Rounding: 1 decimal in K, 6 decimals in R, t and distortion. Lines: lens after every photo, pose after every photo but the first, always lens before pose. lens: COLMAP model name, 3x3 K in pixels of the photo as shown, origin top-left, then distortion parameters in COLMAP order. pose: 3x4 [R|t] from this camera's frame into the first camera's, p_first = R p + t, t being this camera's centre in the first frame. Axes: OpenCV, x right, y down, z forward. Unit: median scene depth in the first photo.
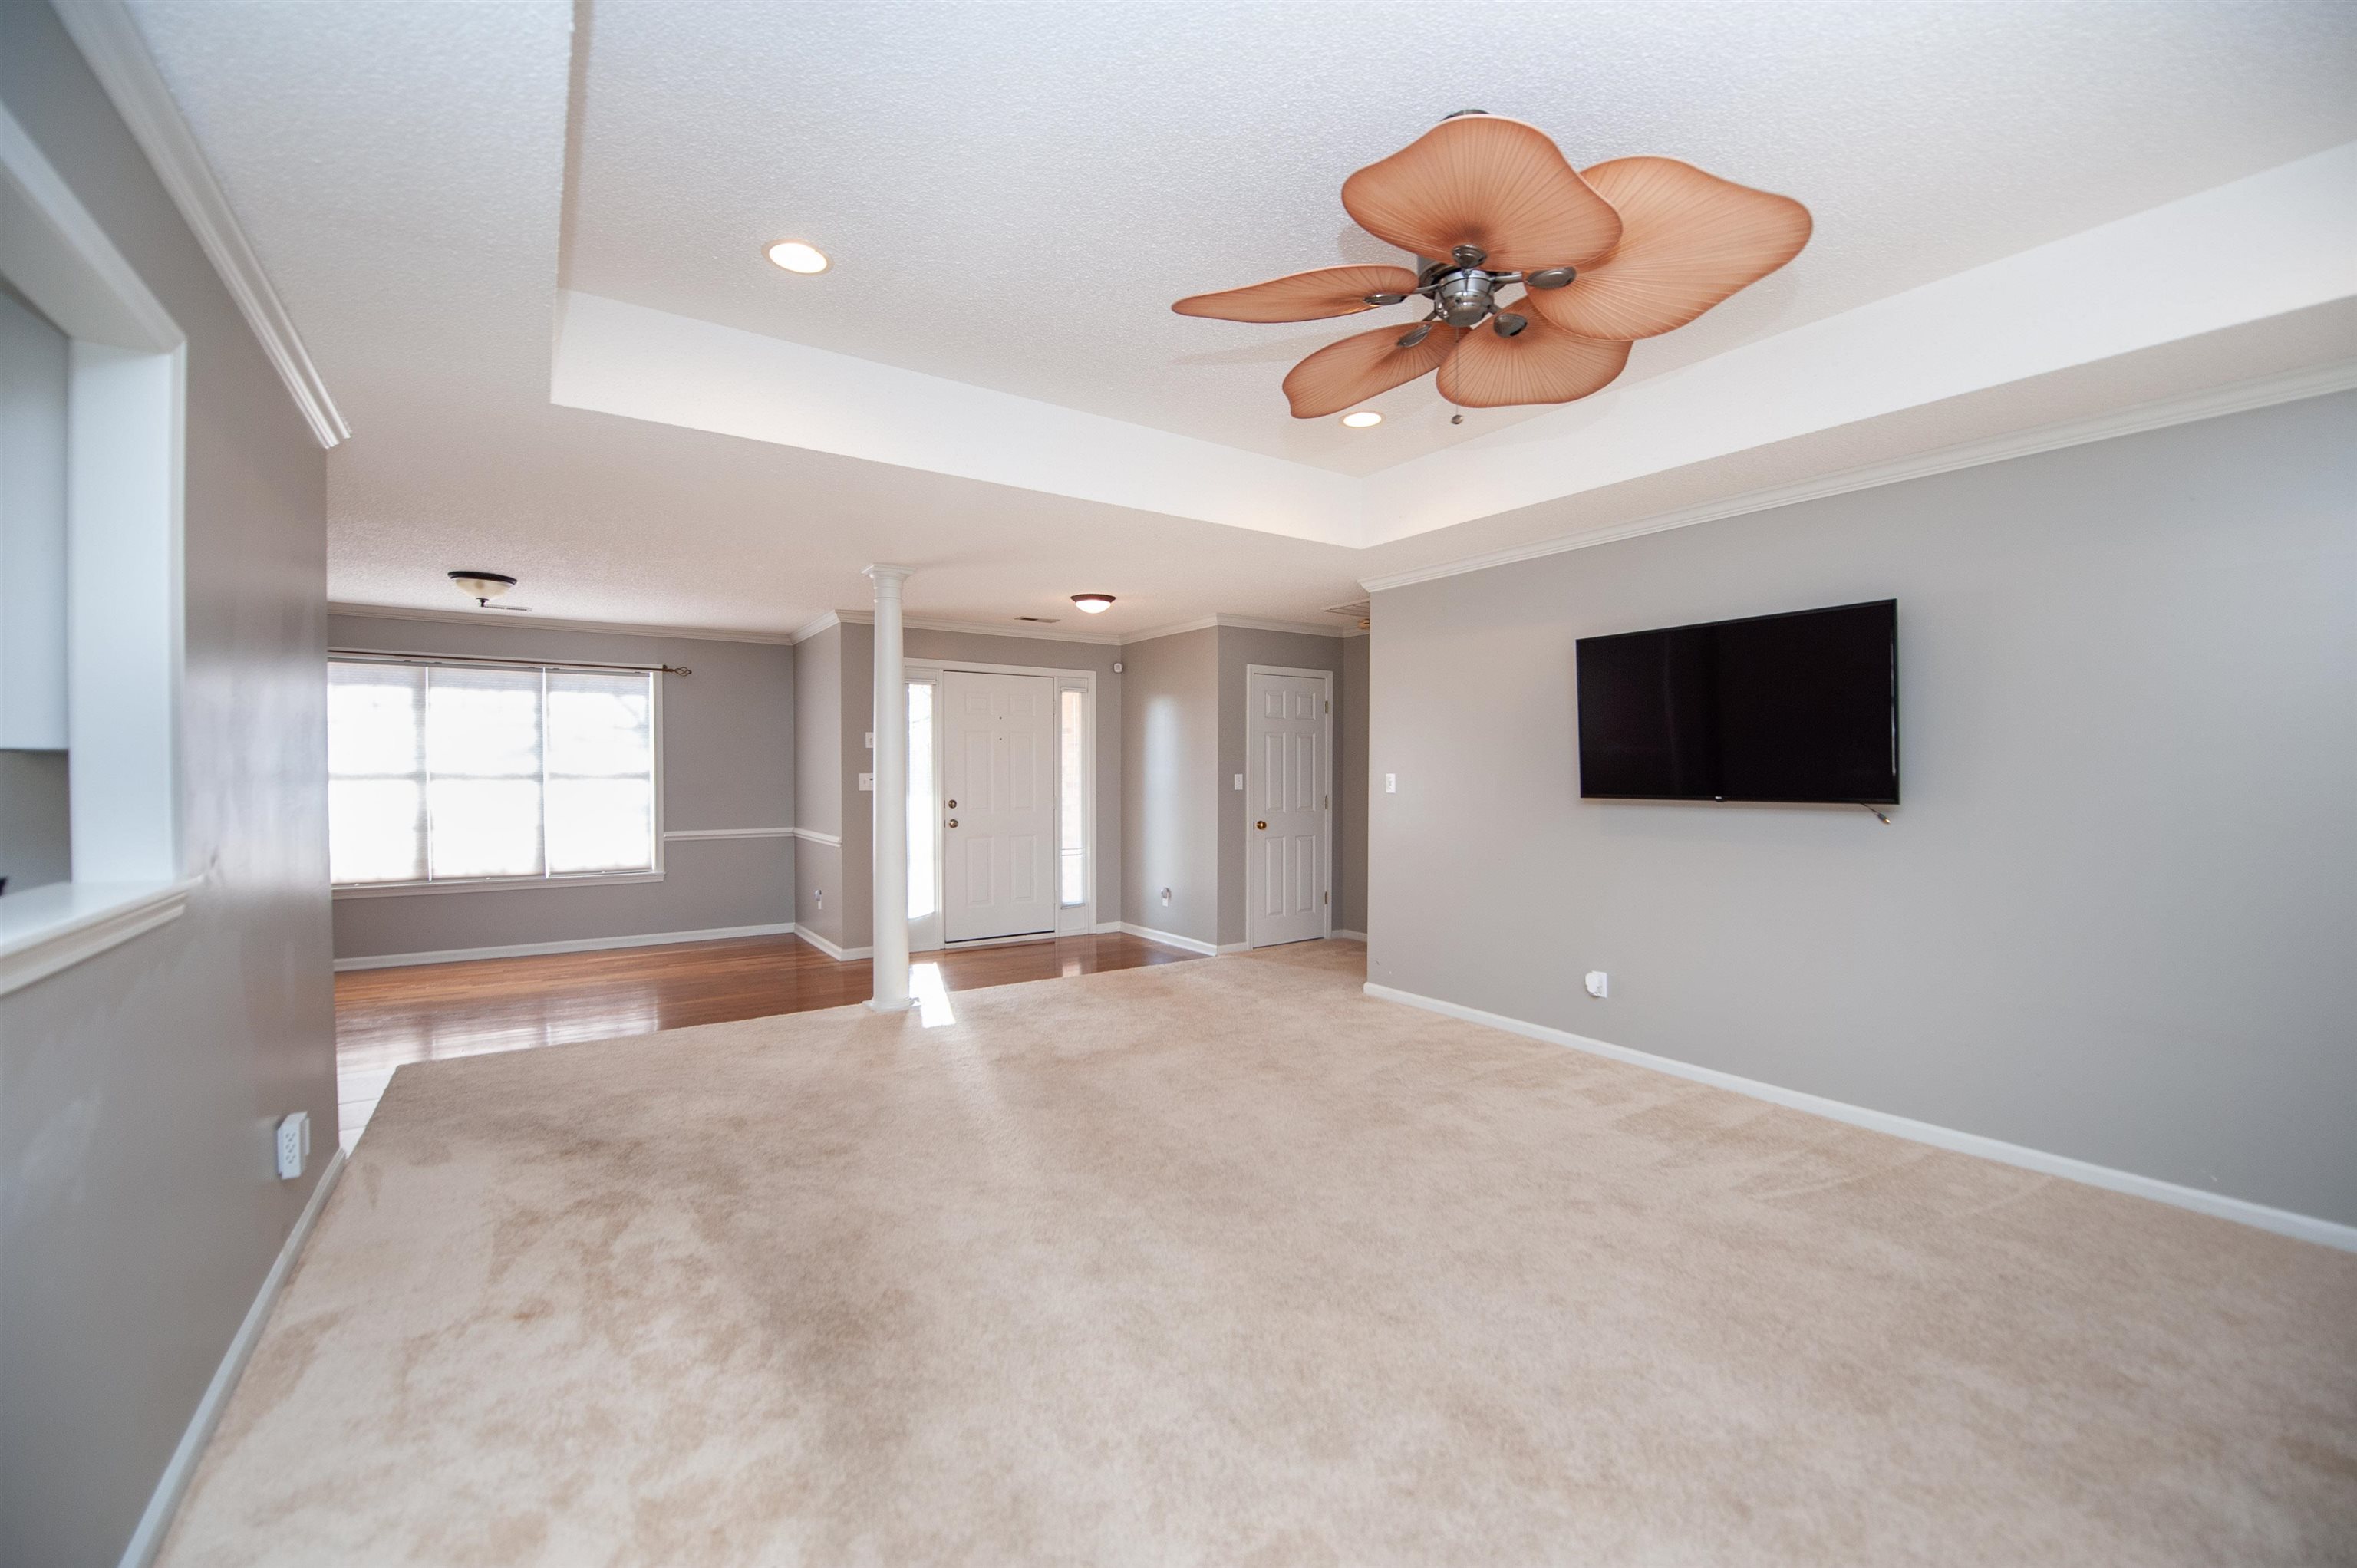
lens RADIAL K [[966.1, 0, 1193.8], [0, 966.1, 785.3], [0, 0, 1]] dist [-0.017311, -0.000466]
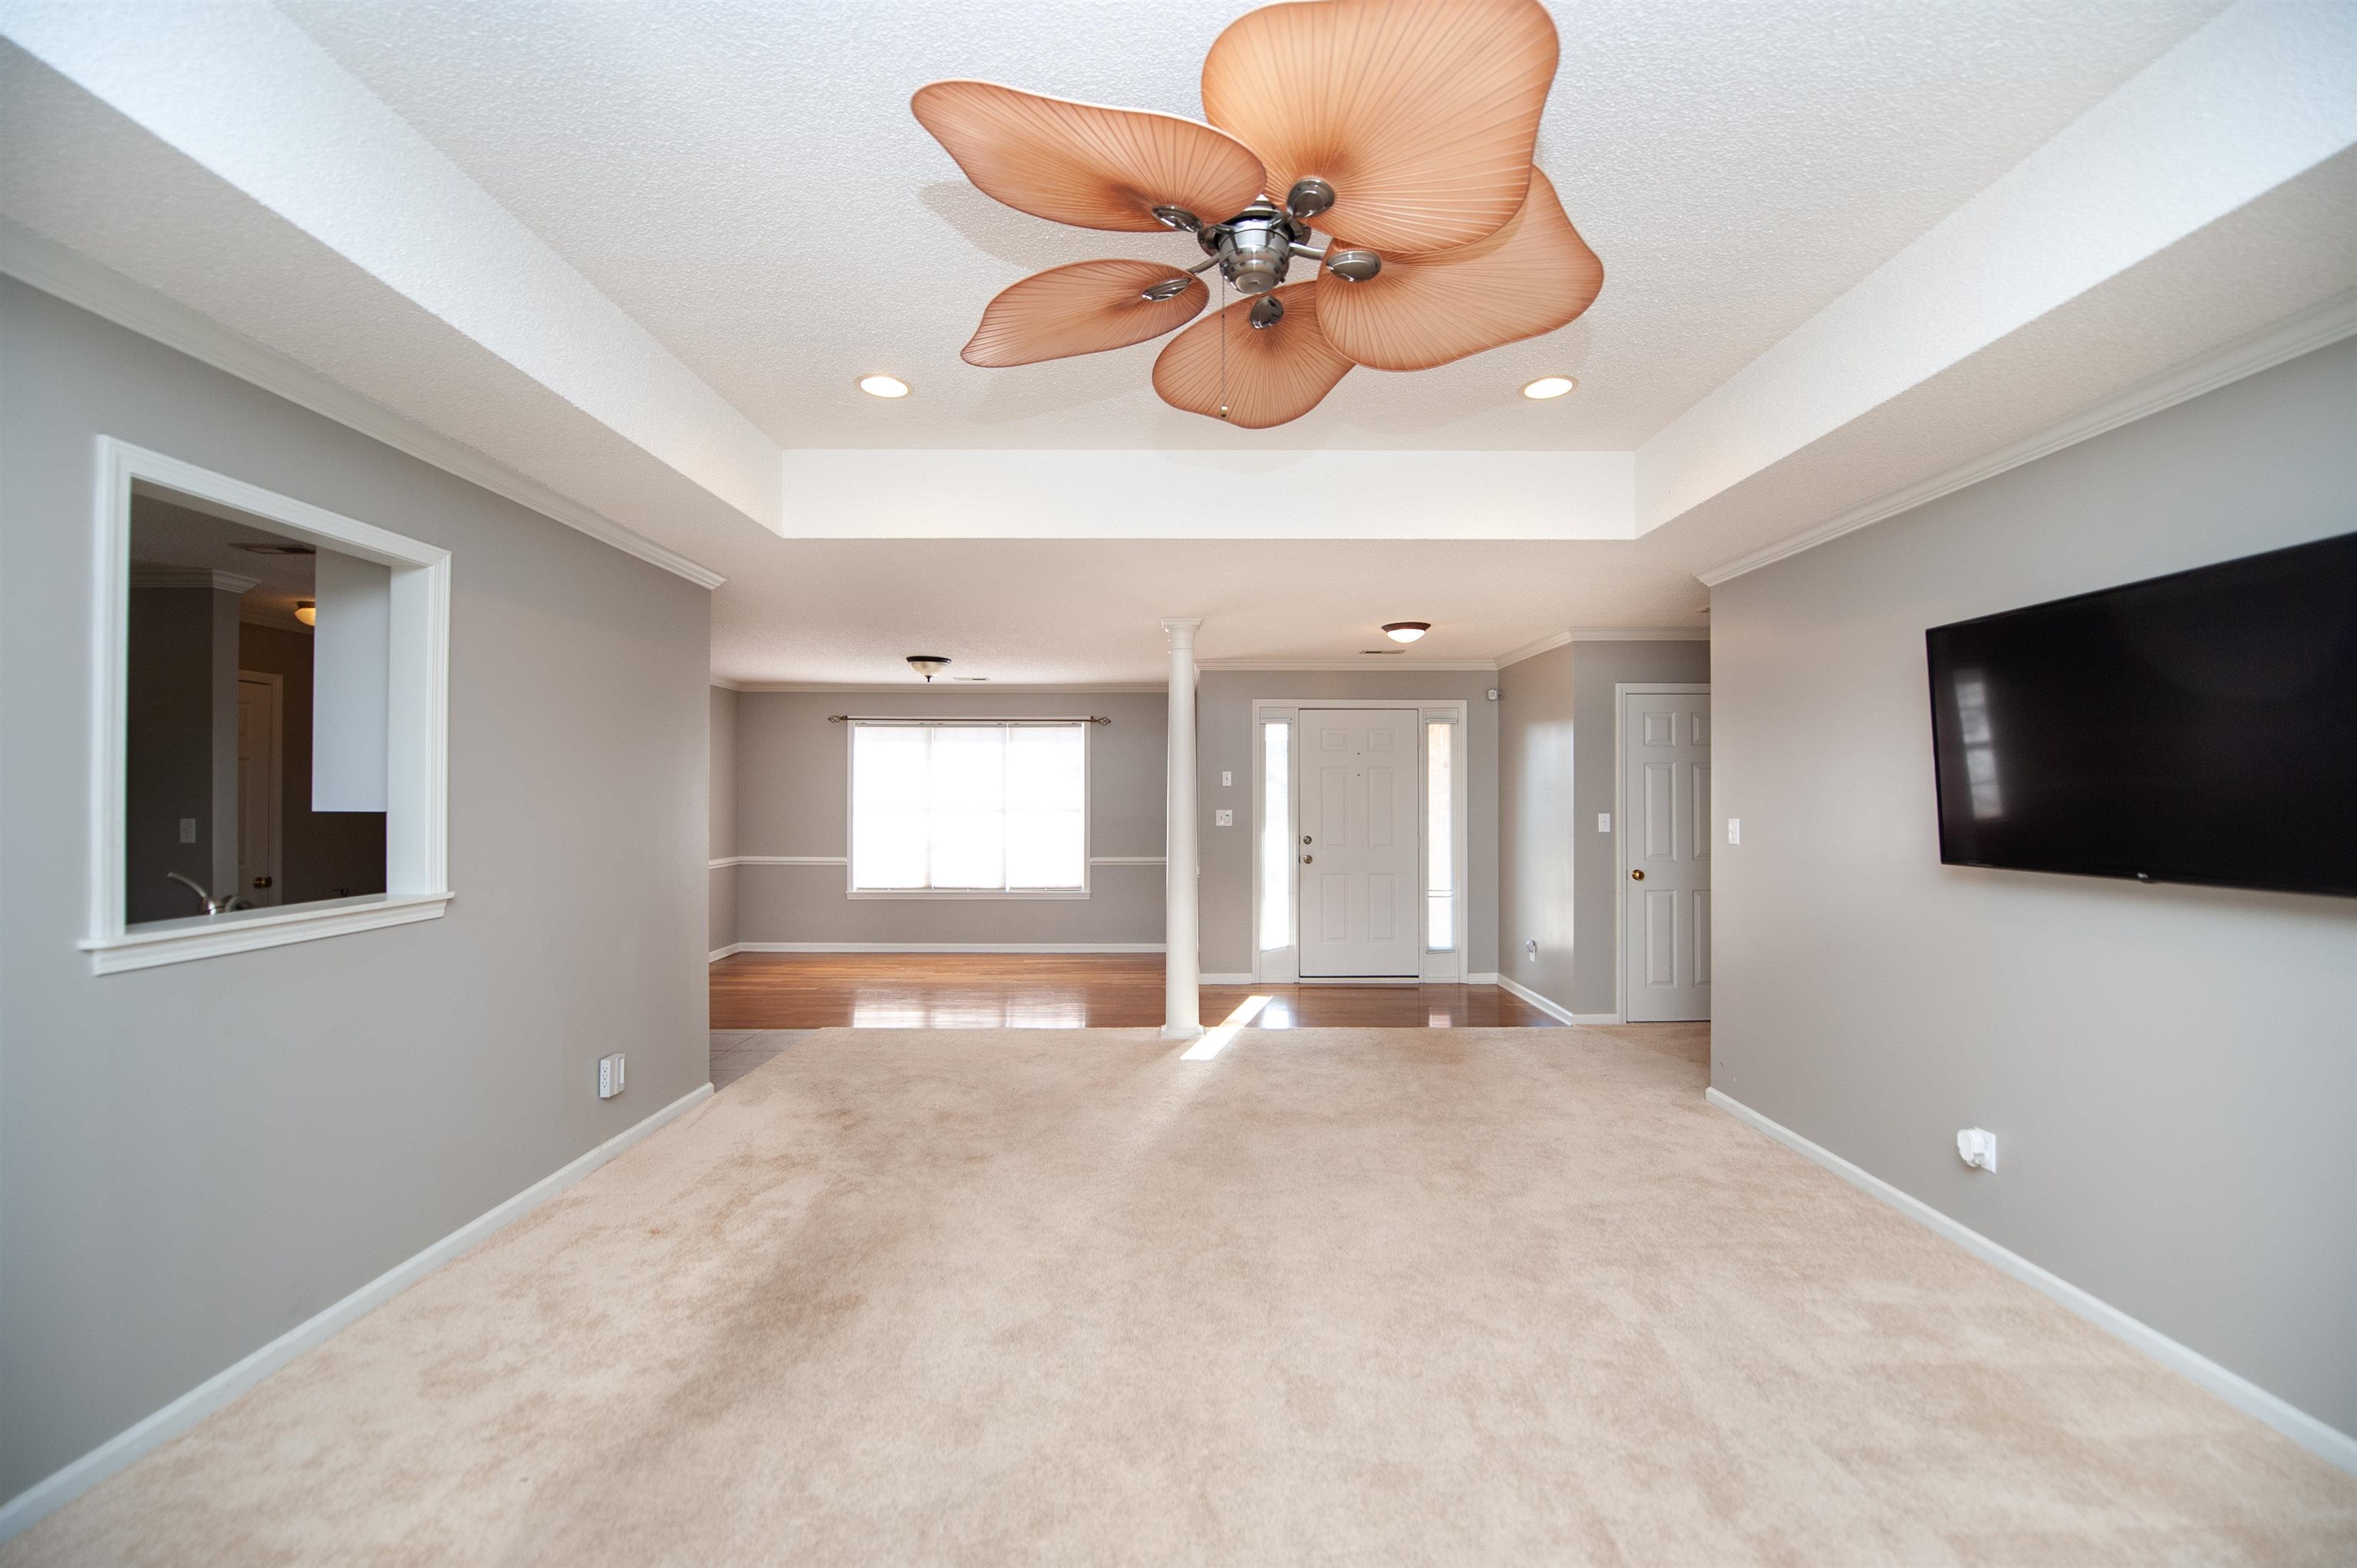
lens RADIAL K [[956.2, 0, 1177.4], [0, 956.2, 777.2], [0, 0, 1]] dist [-0.016244, -0.000621]
pose [[0.823229, -0.011711, -0.567588, 0.282319], [-0.007530, 0.999474, -0.031545, -0.018868], [0.567659, 0.030243, 0.822708, 0.128416]]
